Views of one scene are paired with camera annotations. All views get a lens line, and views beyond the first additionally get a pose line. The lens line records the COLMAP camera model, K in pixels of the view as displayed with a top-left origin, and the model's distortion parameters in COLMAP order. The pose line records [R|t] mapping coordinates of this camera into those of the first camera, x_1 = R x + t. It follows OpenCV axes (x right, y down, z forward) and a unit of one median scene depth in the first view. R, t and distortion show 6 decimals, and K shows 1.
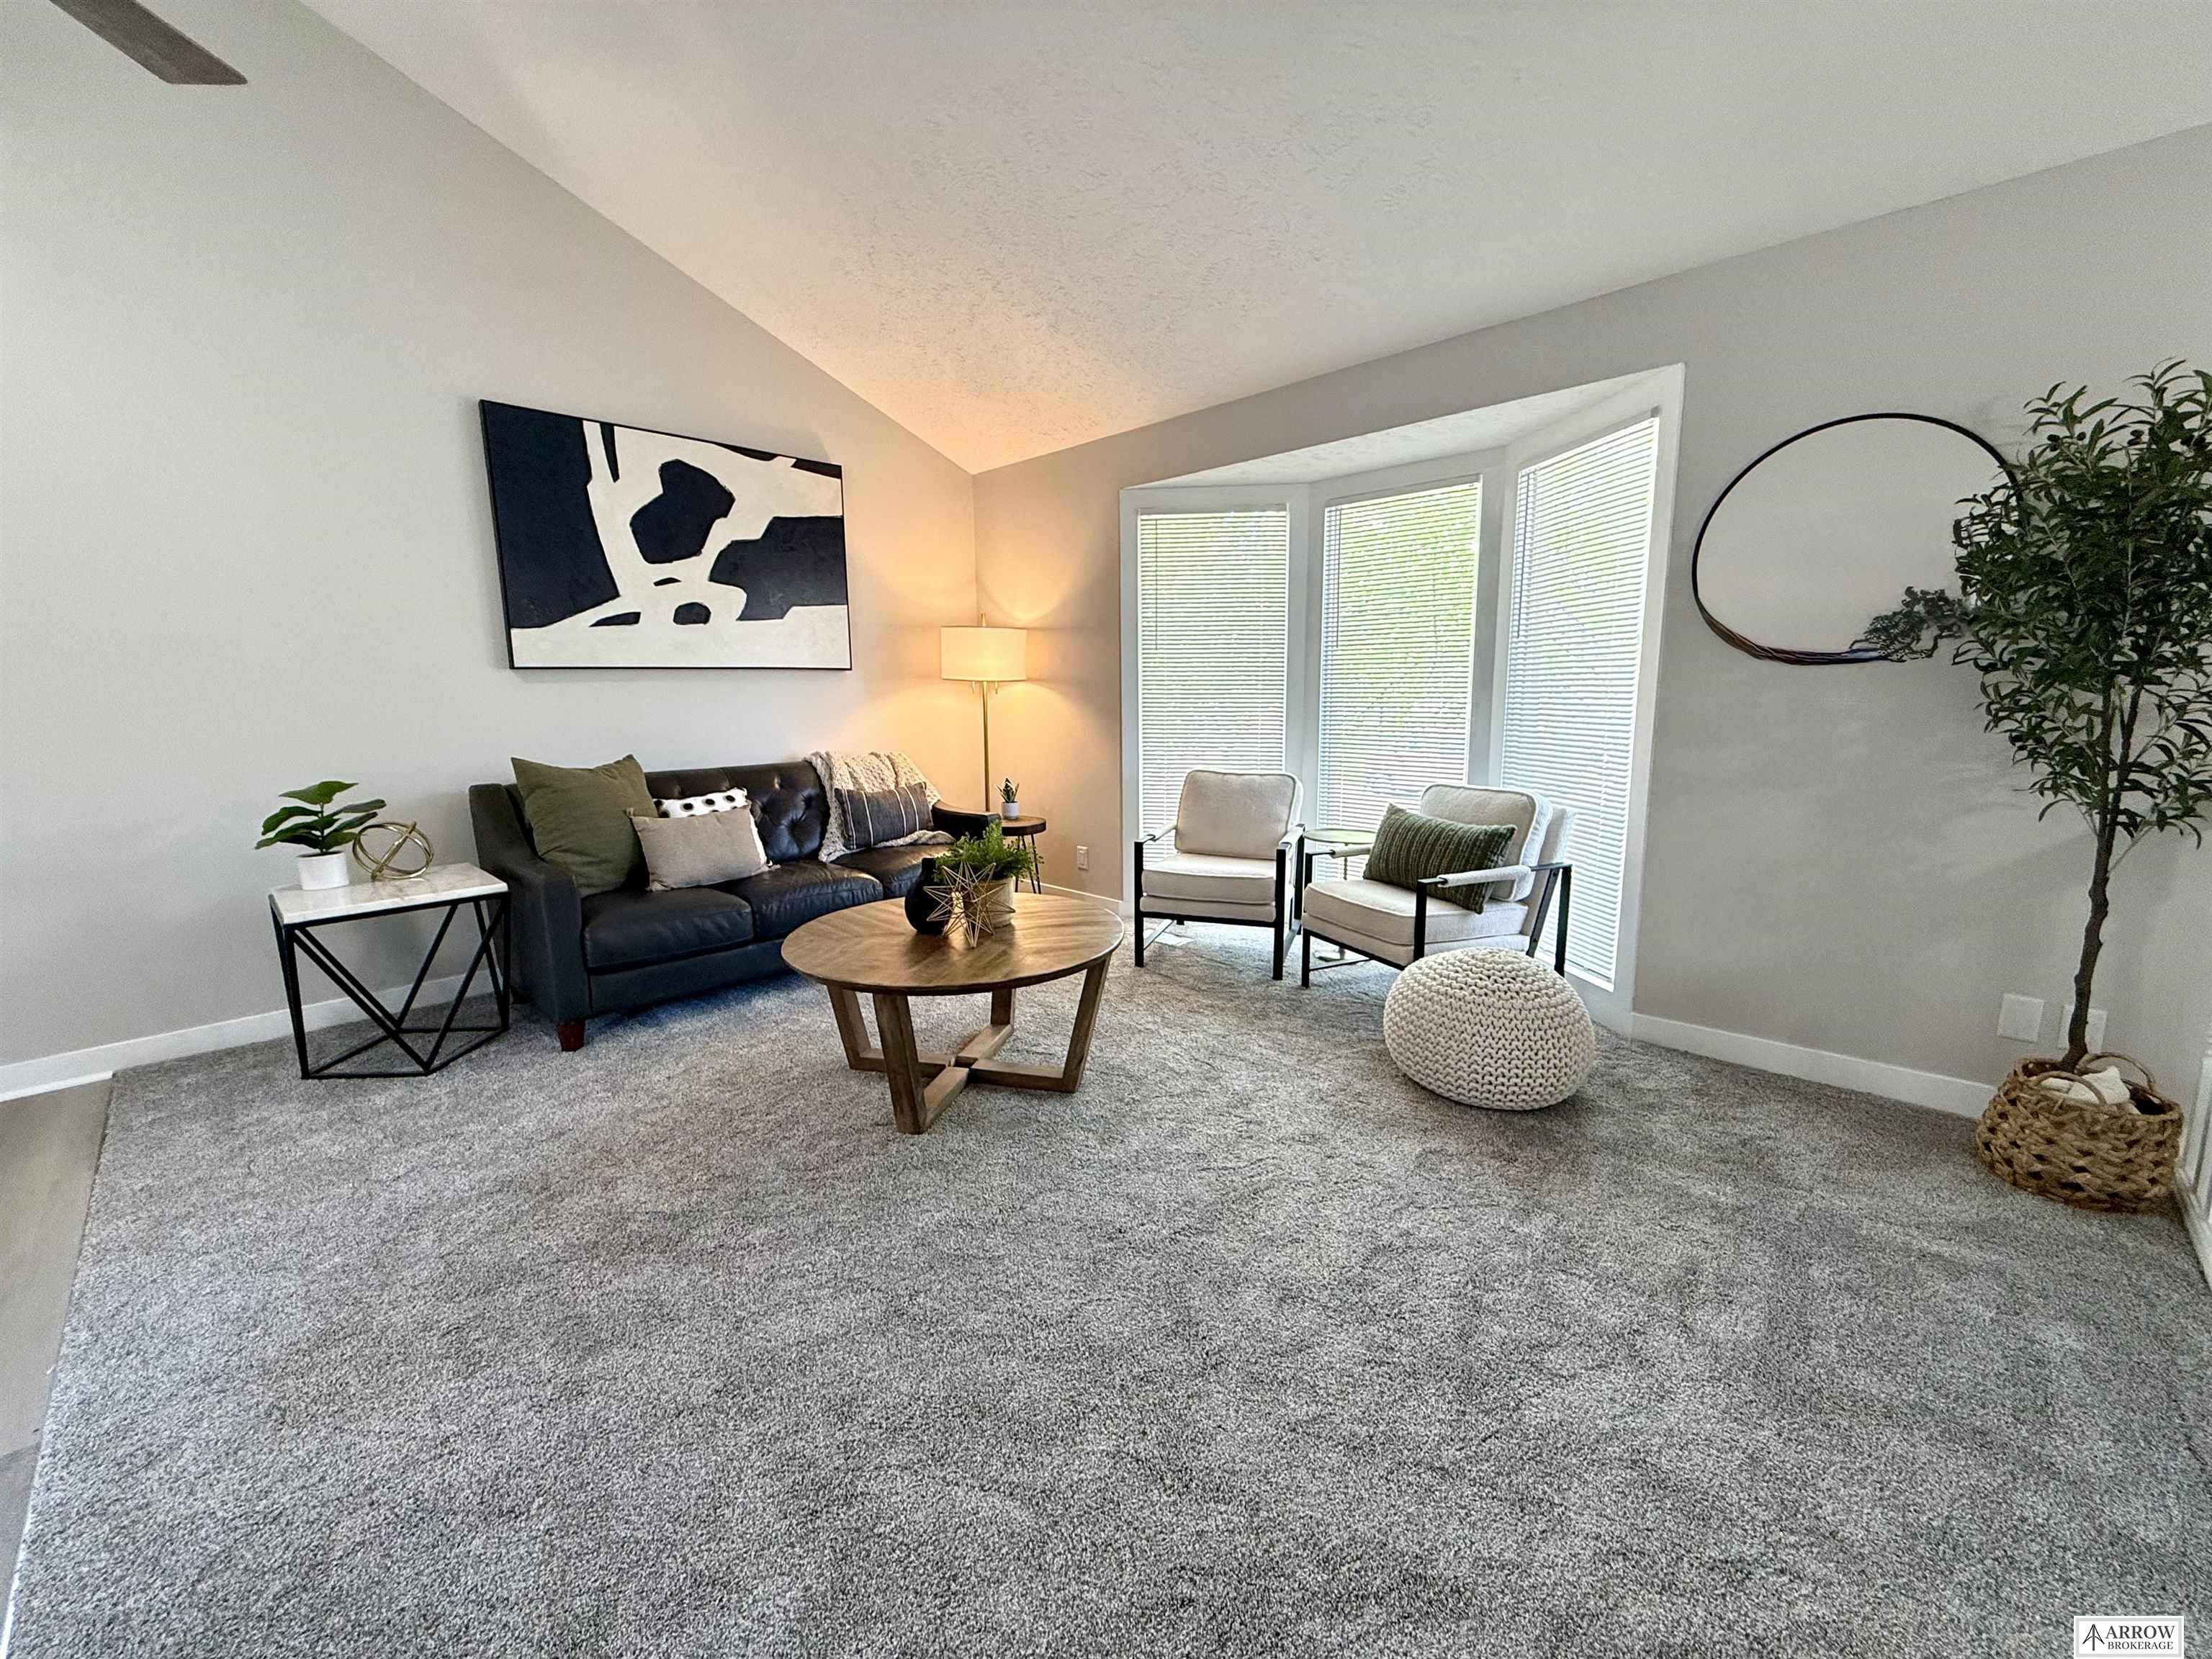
lens RADIAL K [[889.2, 0, 1092.7], [0, 889.2, 828.7], [0, 0, 1]] dist [-0.000458, -0.001182]
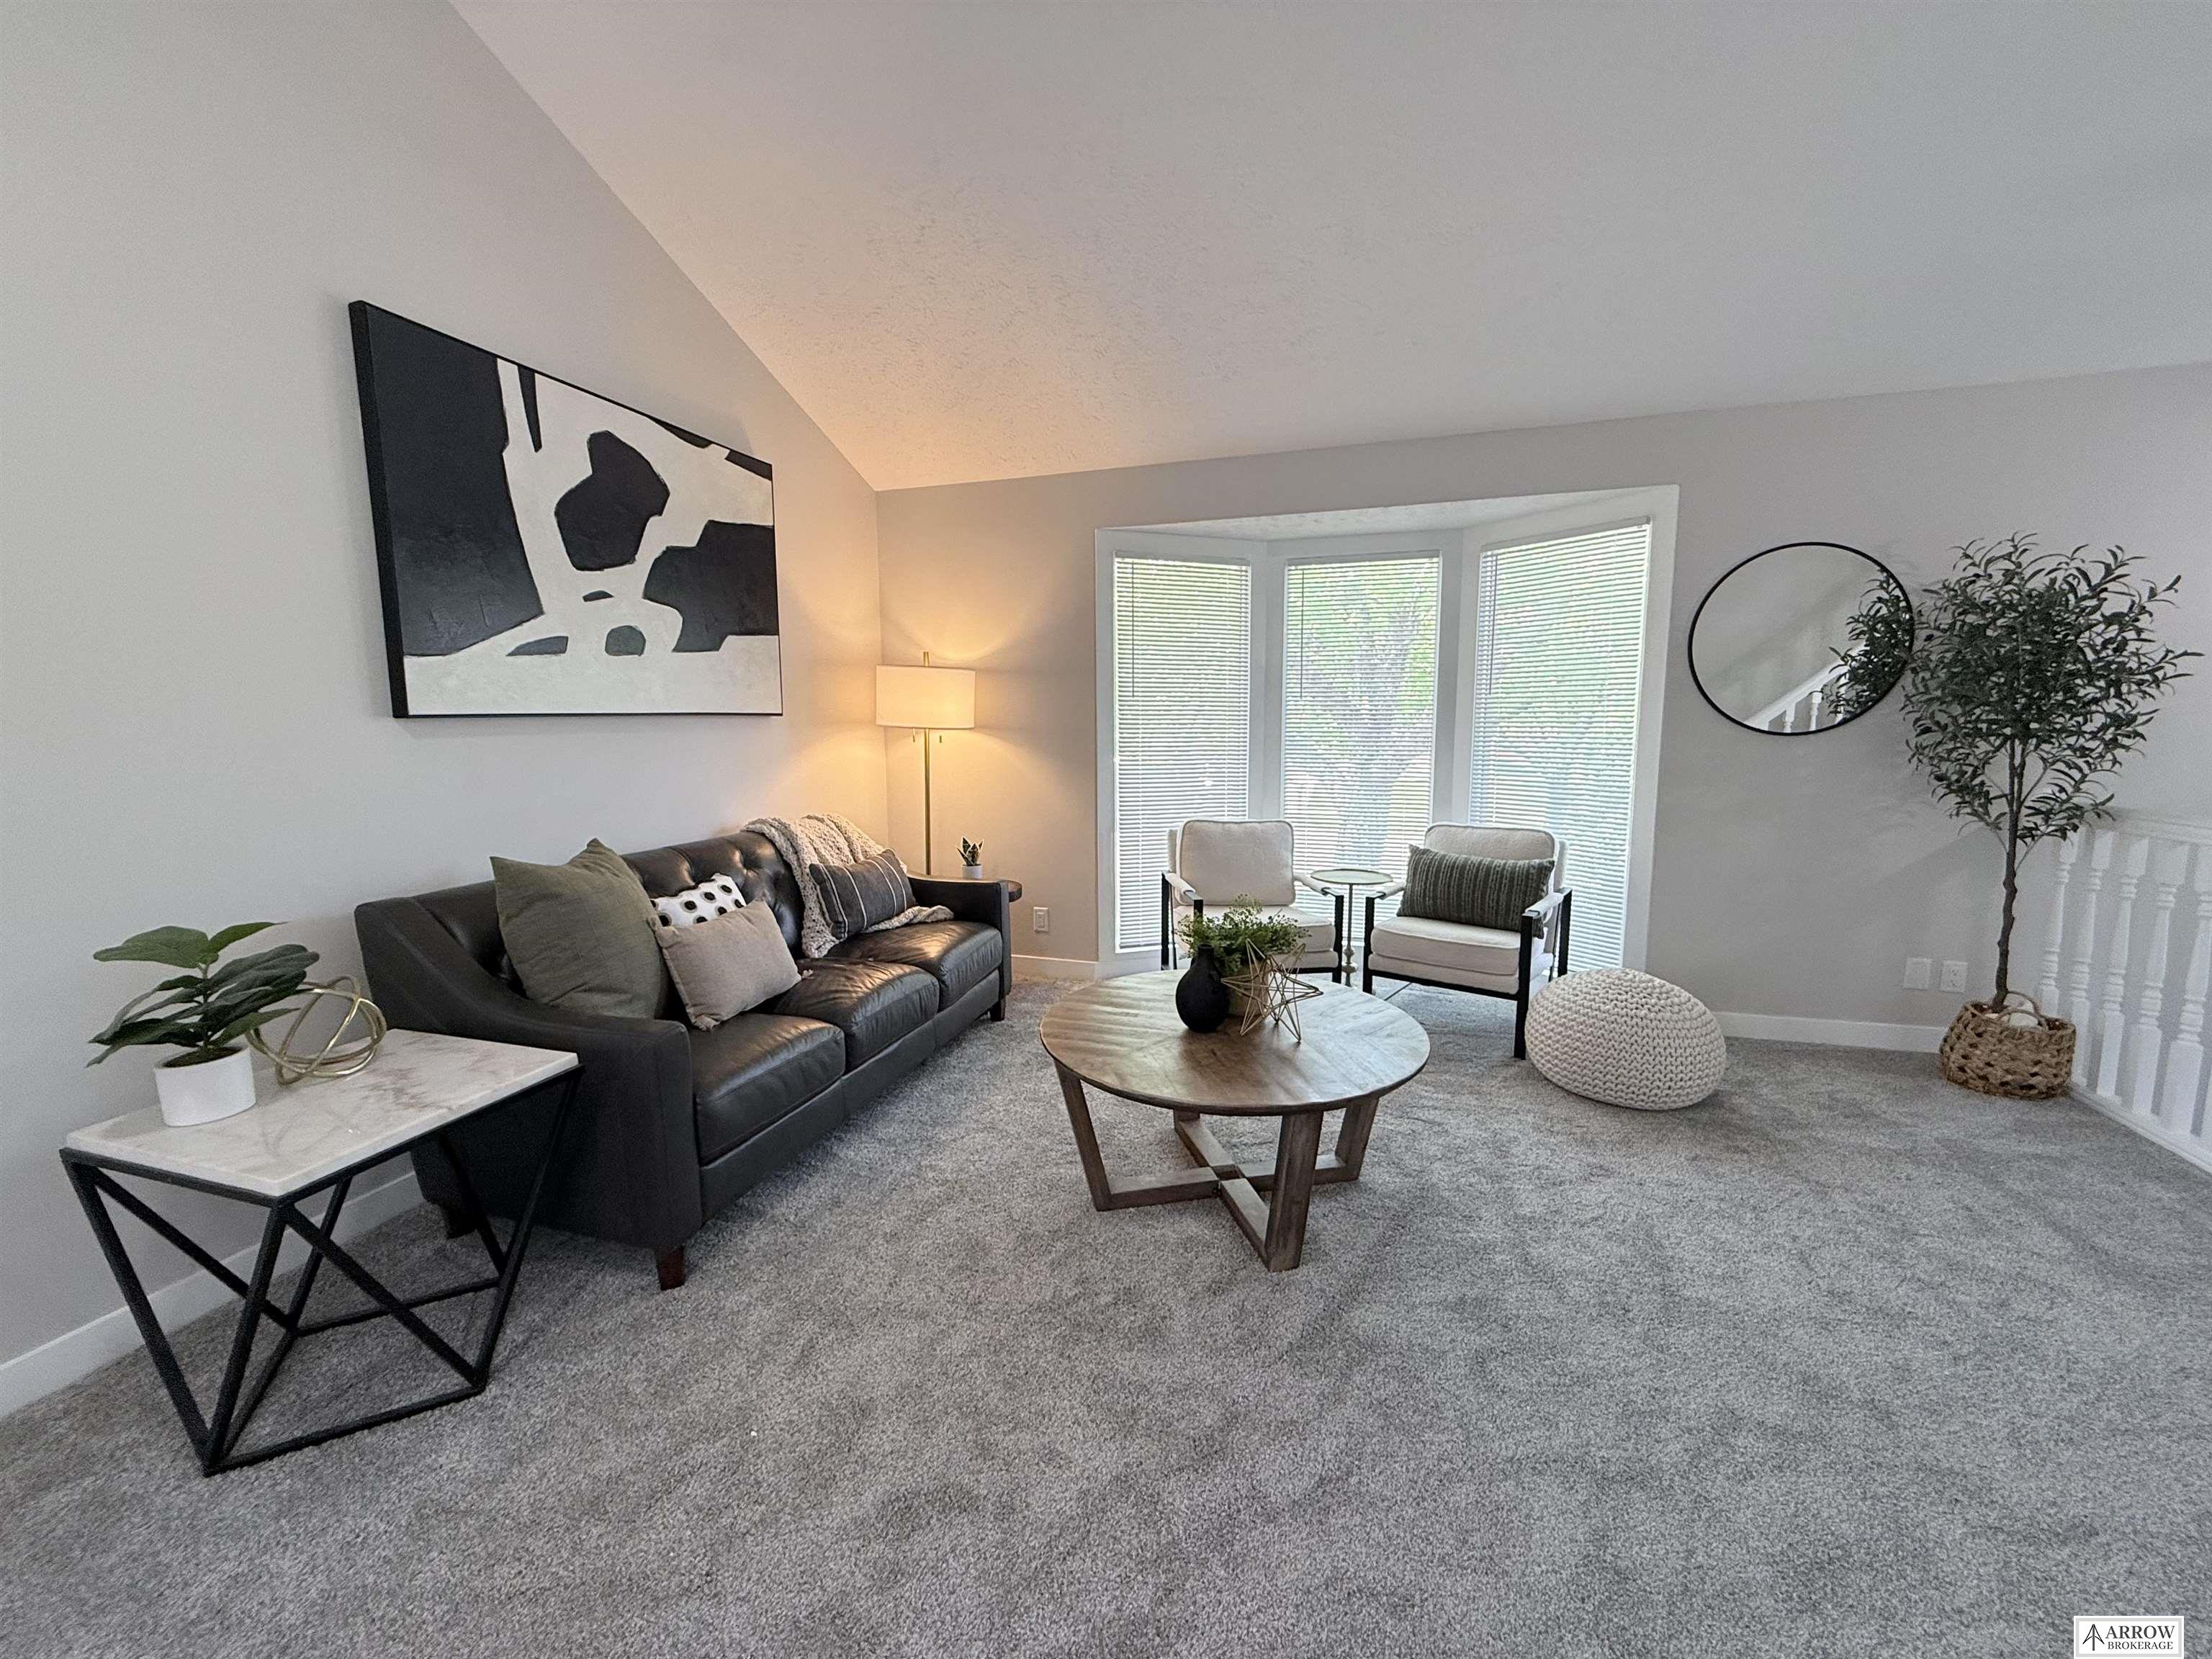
lens RADIAL K [[889.2, 0, 1094.3], [0, 889.2, 829.7], [0, 0, 1]] dist [-0.000458, -0.001182]
pose [[0.892935, -0.052085, 0.447163, -0.463973], [0.067834, 0.997511, -0.019268, -0.048473], [-0.445047, 0.047538, 0.894245, 0.187998]]
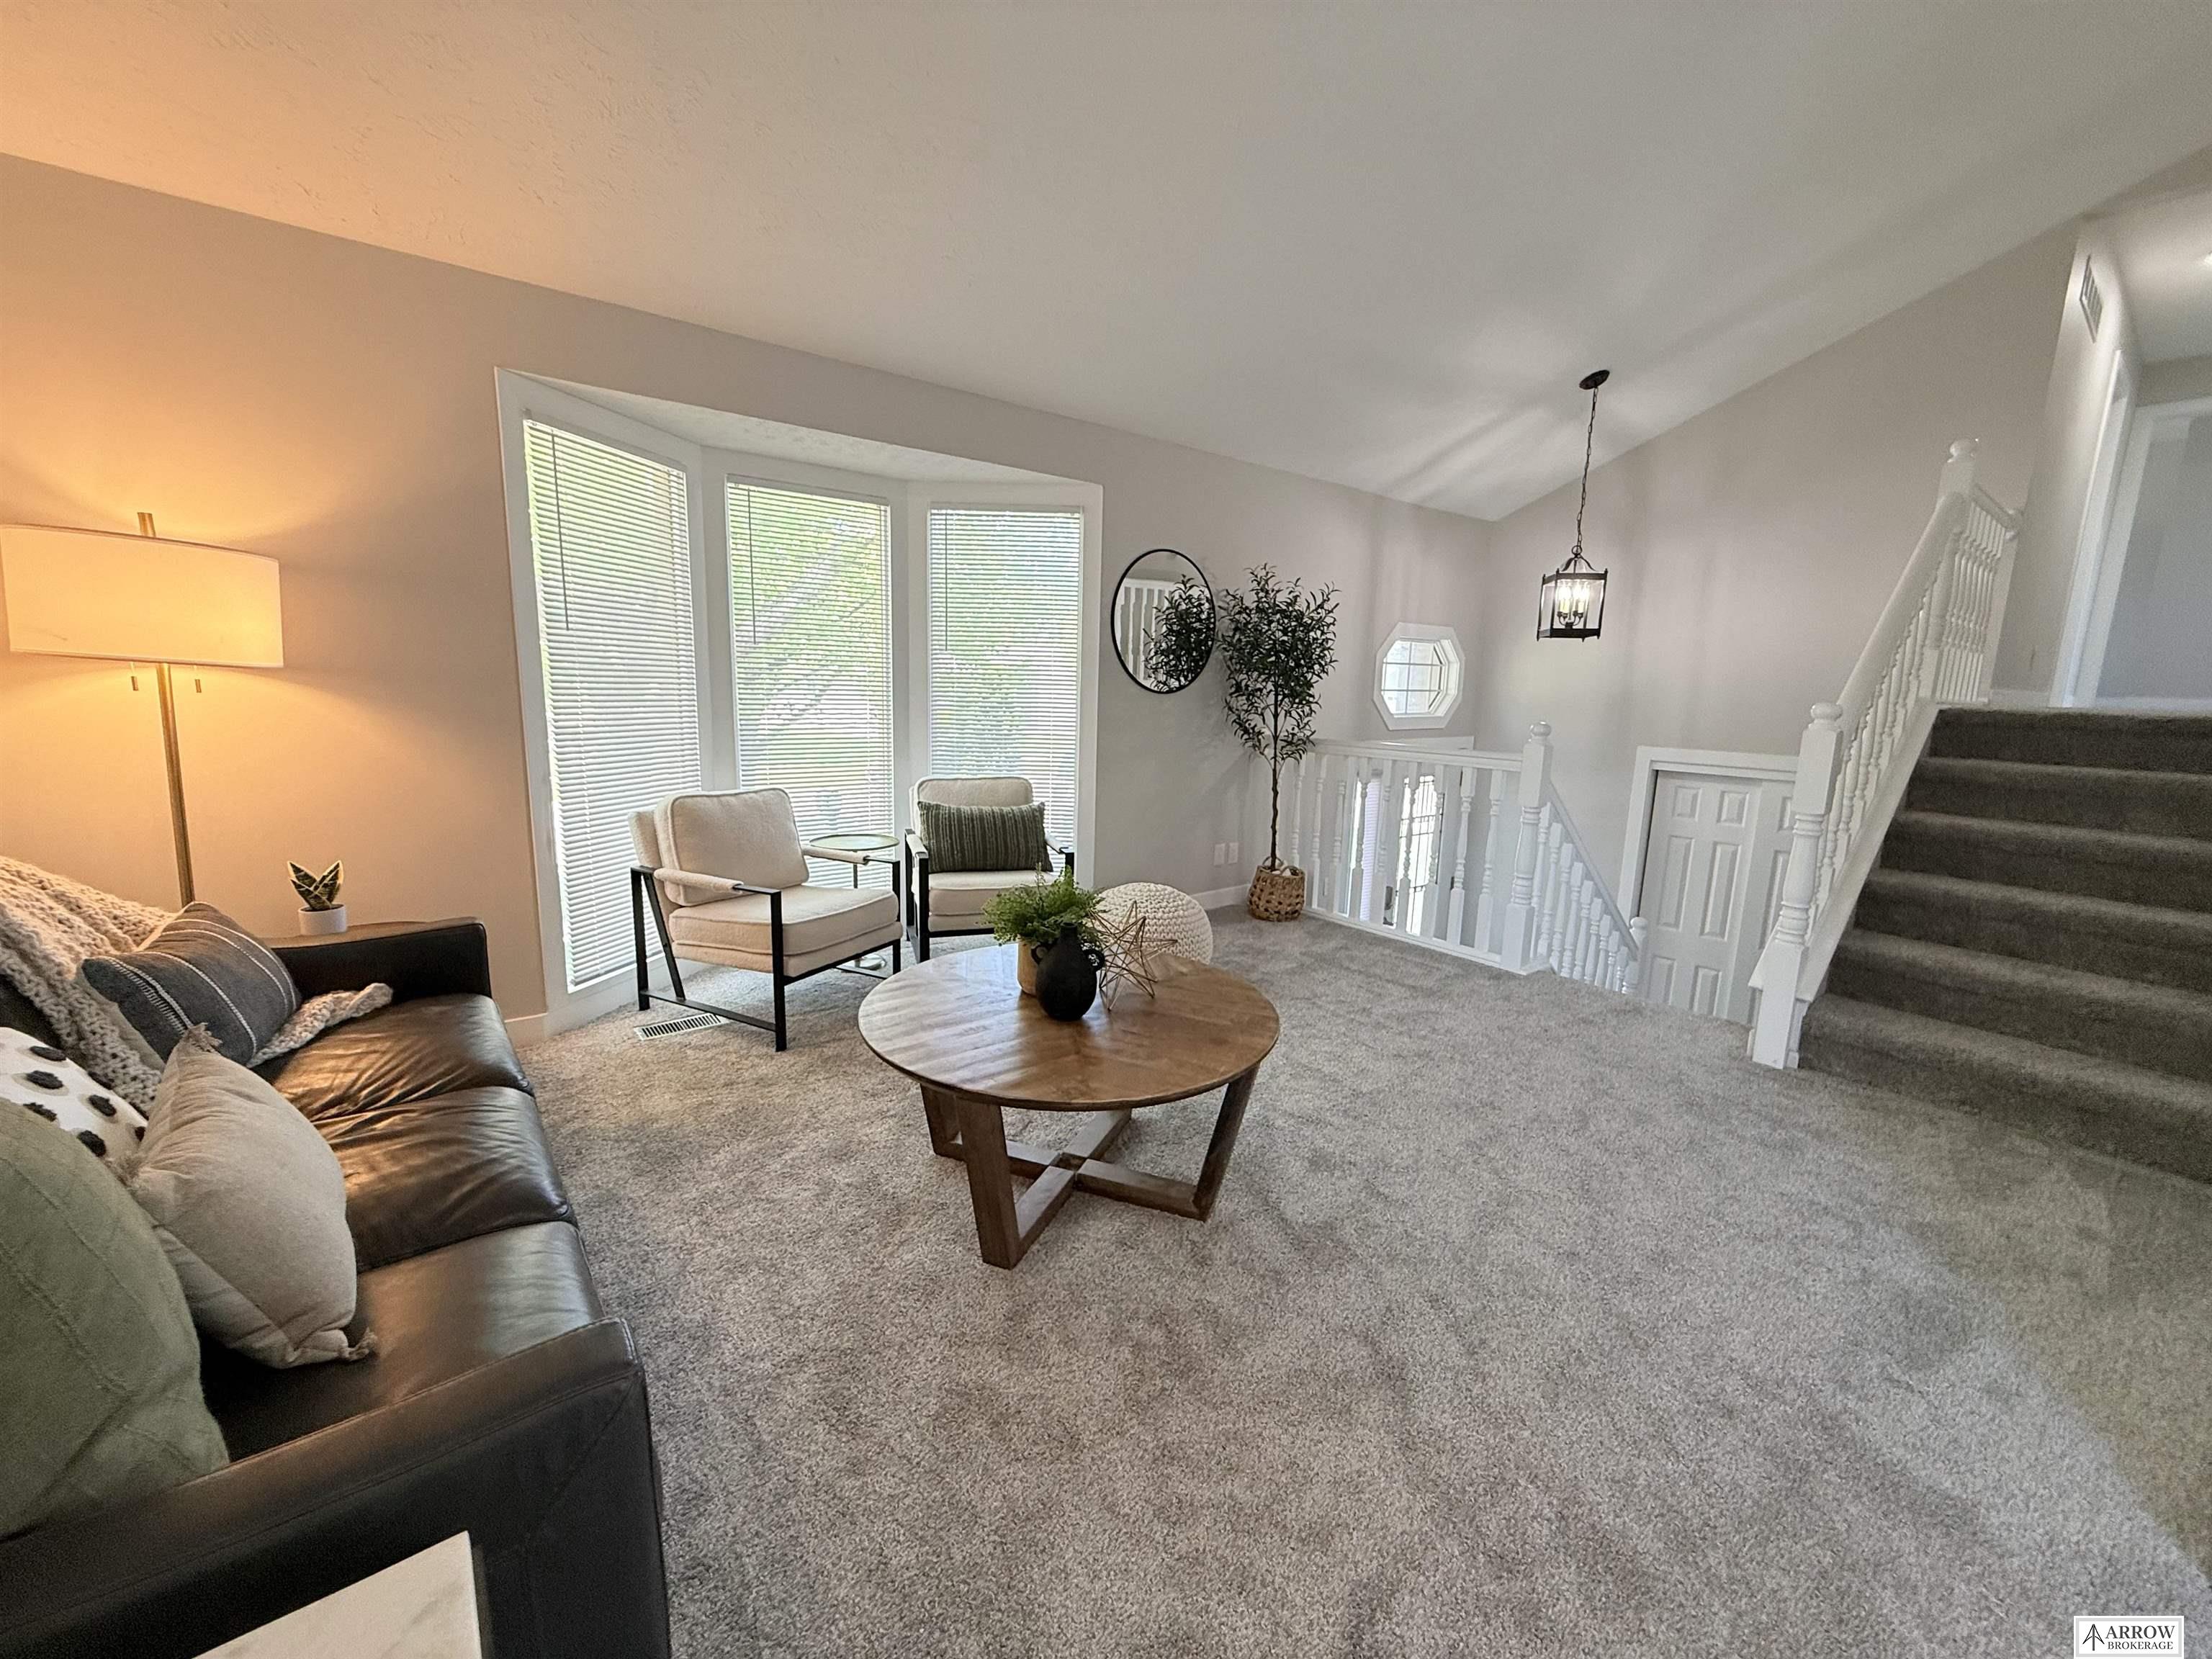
lens RADIAL K [[889.2, 0, 1108.1], [0, 889.2, 825.7], [0, 0, 1]] dist [-0.000458, -0.001182]
pose [[0.116265, -0.147931, 0.982140, -0.652513], [0.128400, 0.982787, 0.132828, -0.105437], [-0.984884, 0.110664, 0.133258, 0.598211]]
